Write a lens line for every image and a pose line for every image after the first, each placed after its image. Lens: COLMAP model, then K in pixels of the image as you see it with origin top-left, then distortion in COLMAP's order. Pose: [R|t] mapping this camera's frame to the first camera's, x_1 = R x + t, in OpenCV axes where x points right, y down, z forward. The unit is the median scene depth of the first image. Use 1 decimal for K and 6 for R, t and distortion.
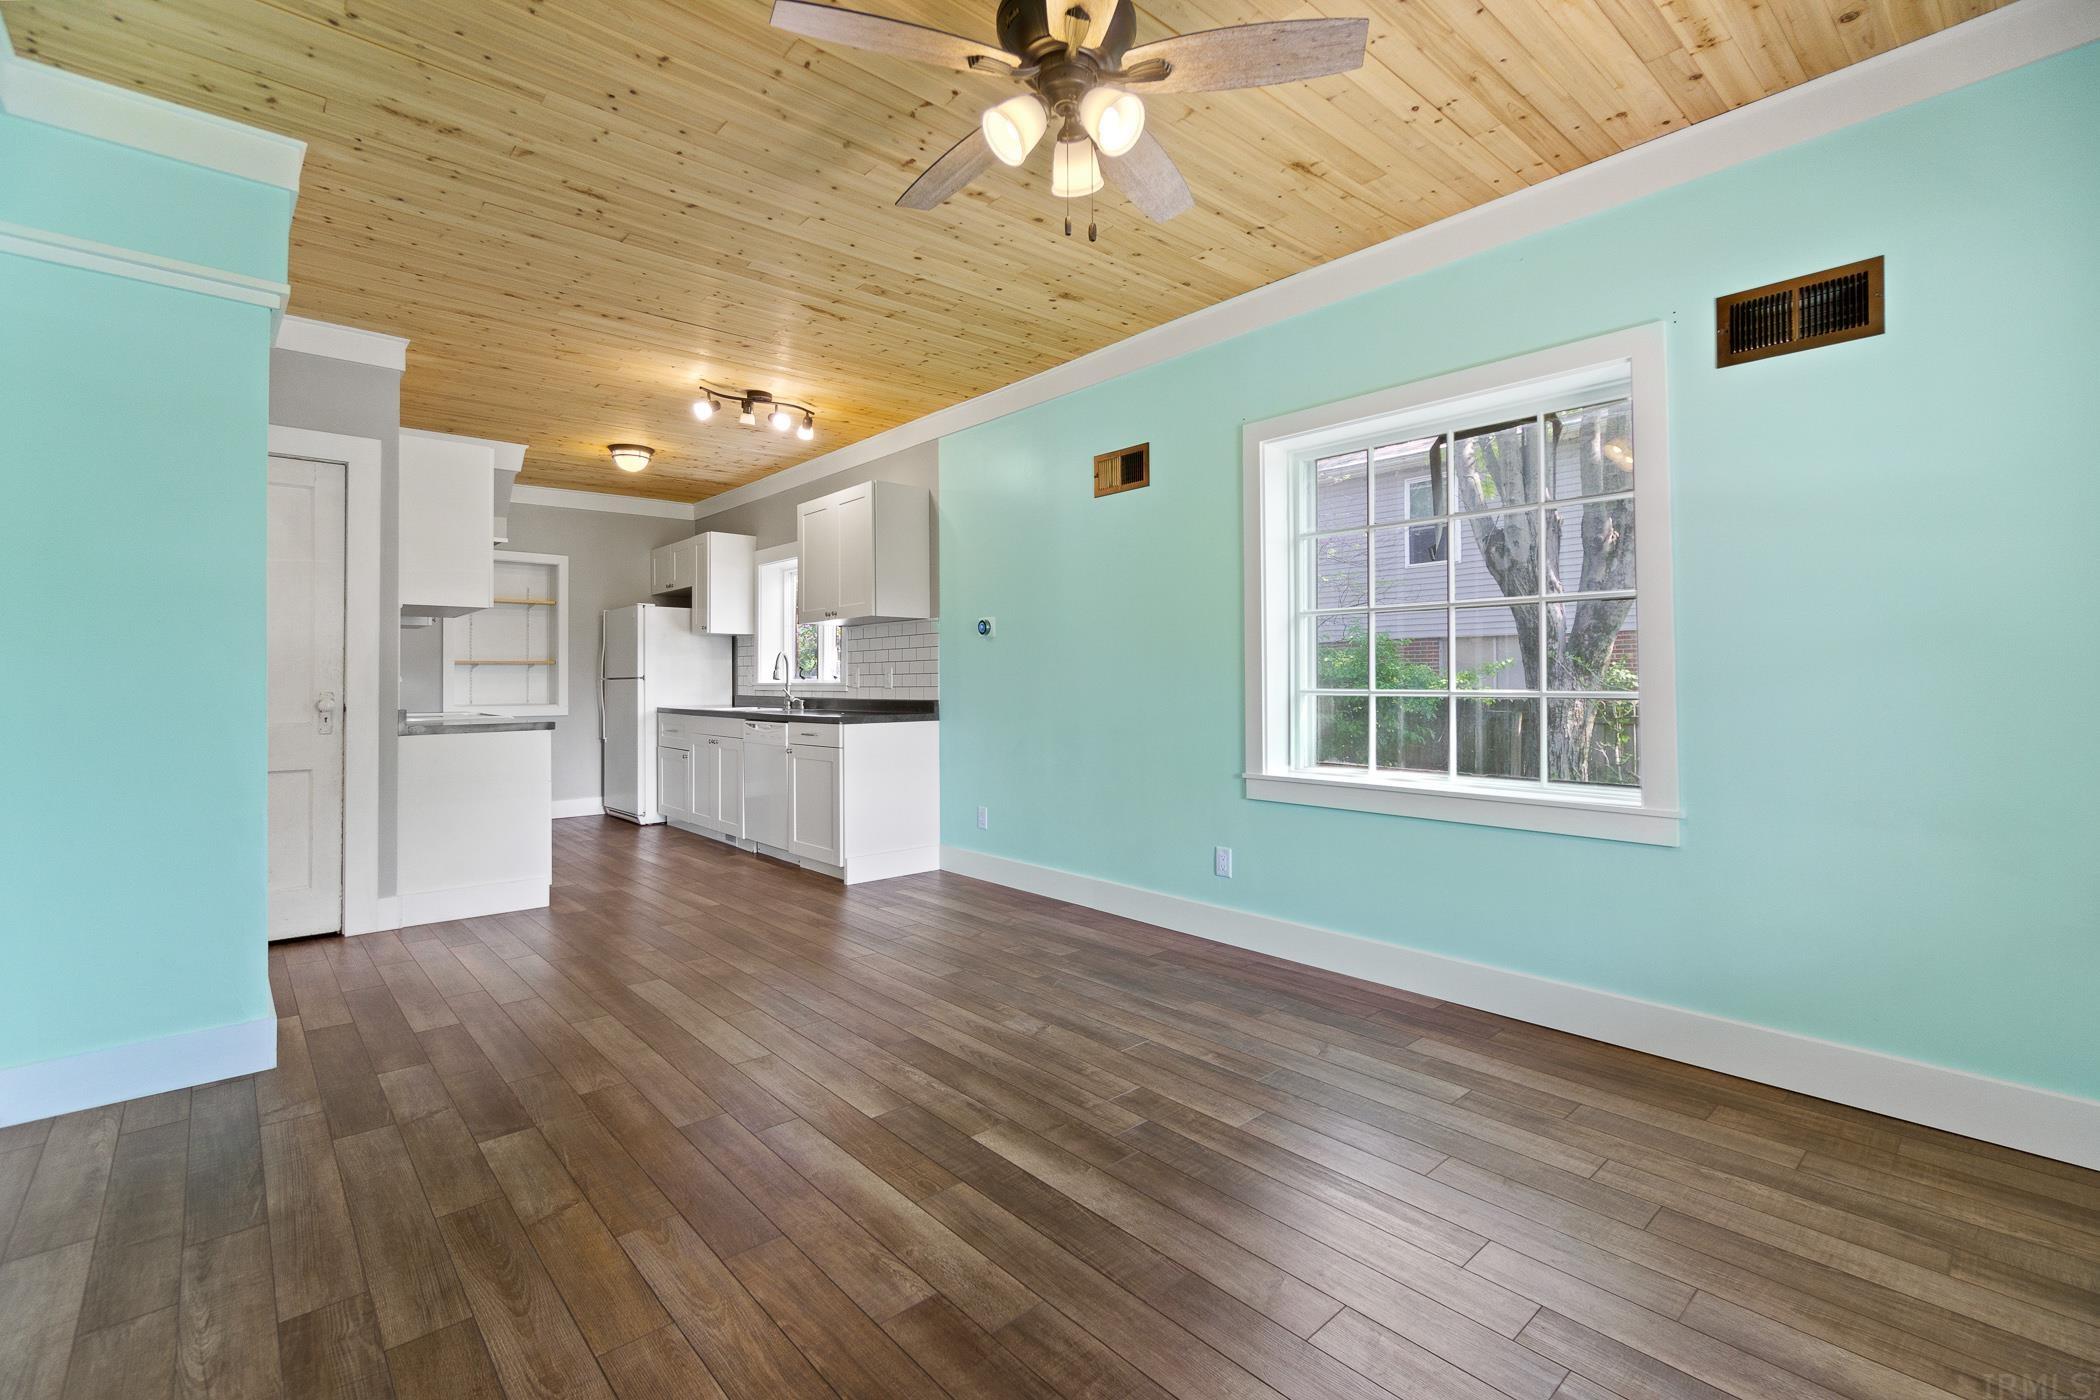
lens RADIAL K [[906.9, 0, 1043.5], [0, 906.9, 681.3], [0, 0, 1]] dist [0.000150, -0.000098]
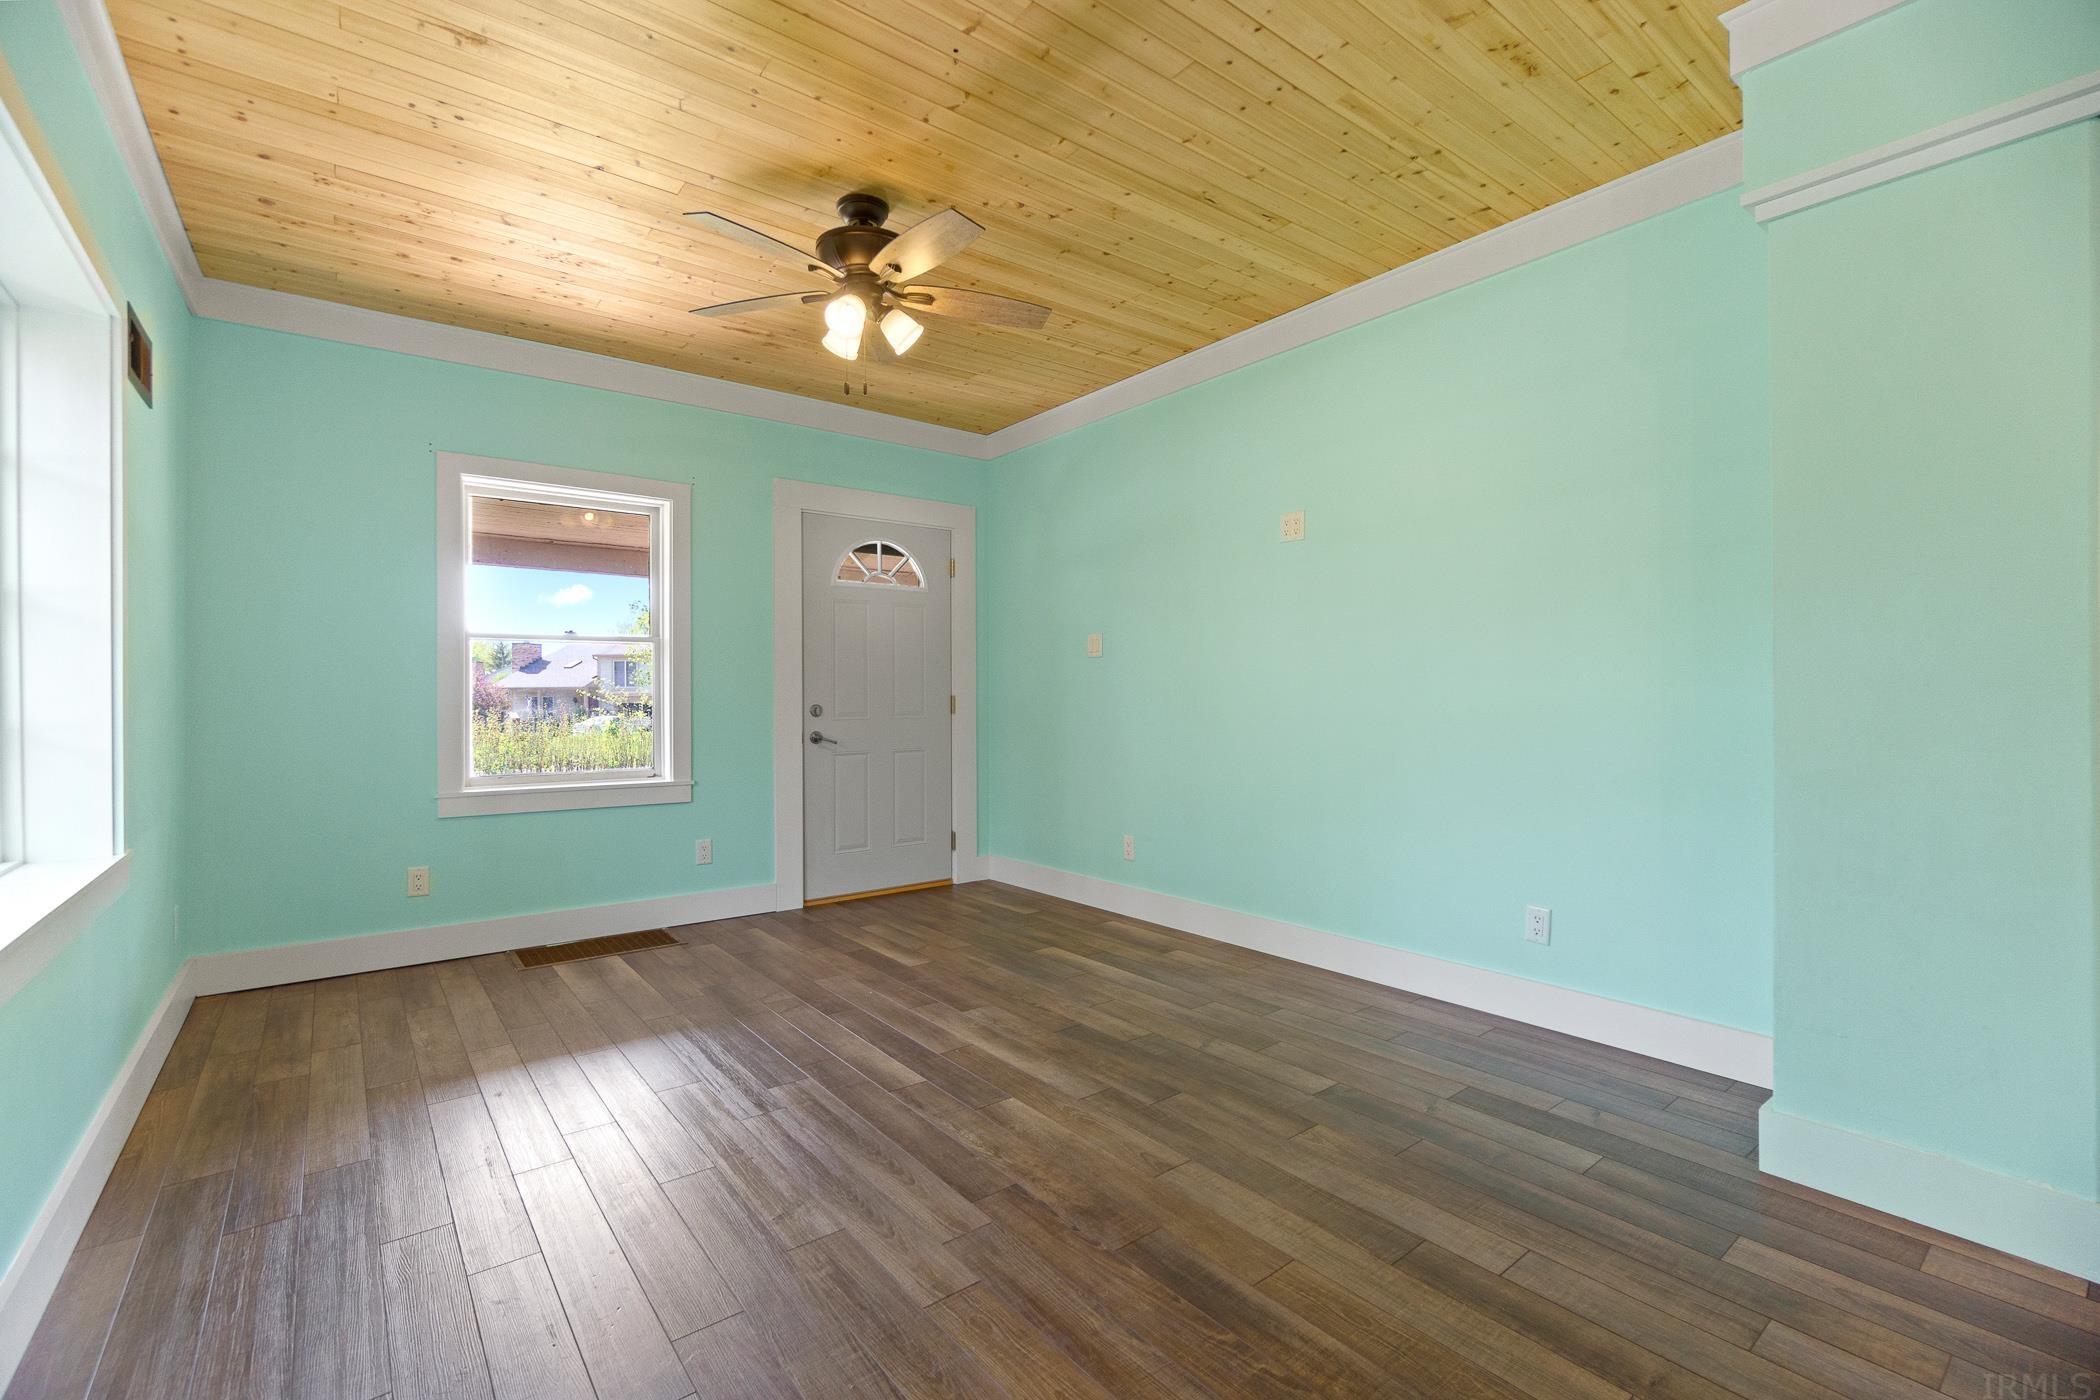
lens RADIAL K [[906.9, 0, 1043.5], [0, 906.9, 681.3], [0, 0, 1]] dist [0.000150, -0.000098]
pose [[-0.997974, 0.009570, 0.062893, -0.294077], [0.008871, 0.999896, -0.011395, -0.006313], [-0.062996, -0.010814, -0.997955, 2.049121]]
